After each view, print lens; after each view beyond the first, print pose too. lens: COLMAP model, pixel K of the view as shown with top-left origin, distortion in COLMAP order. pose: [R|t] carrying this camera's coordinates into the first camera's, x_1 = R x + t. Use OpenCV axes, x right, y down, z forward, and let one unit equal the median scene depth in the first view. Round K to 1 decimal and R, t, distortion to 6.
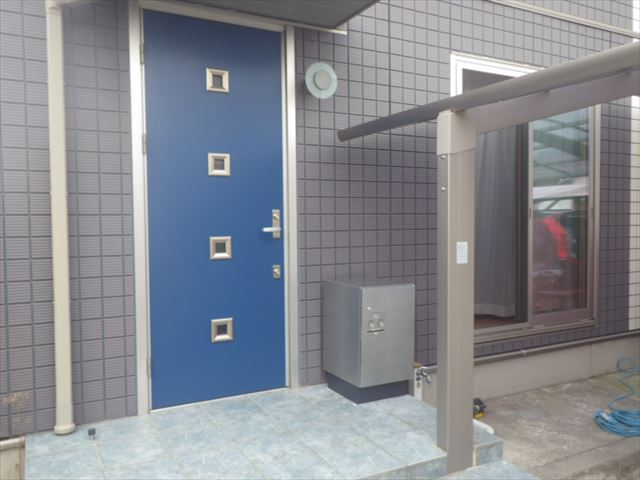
lens RADIAL K [[531.2, 0, 319.9], [0, 531.2, 240.5], [0, 0, 1]] dist [-0.000209, 0.017051]
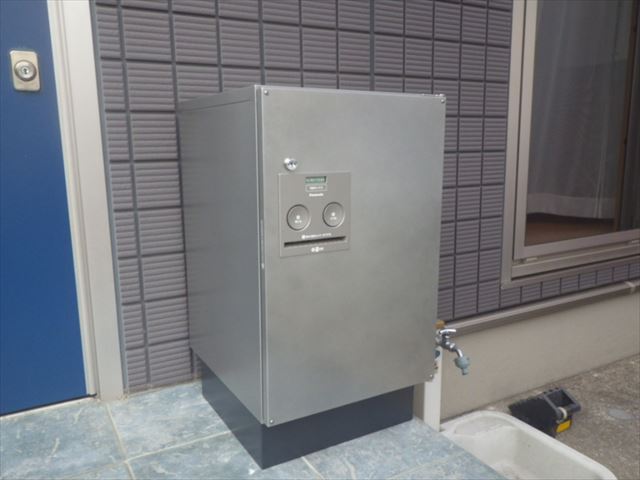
lens RADIAL K [[531.2, 0, 319.4], [0, 531.2, 242.2], [0, 0, 1]] dist [-0.000209, 0.017051]
pose [[0.999798, -0.011961, 0.016173, 0.093424], [0.009543, 0.989804, 0.142118, 0.117427], [-0.017708, -0.141935, 0.989718, 0.643352]]
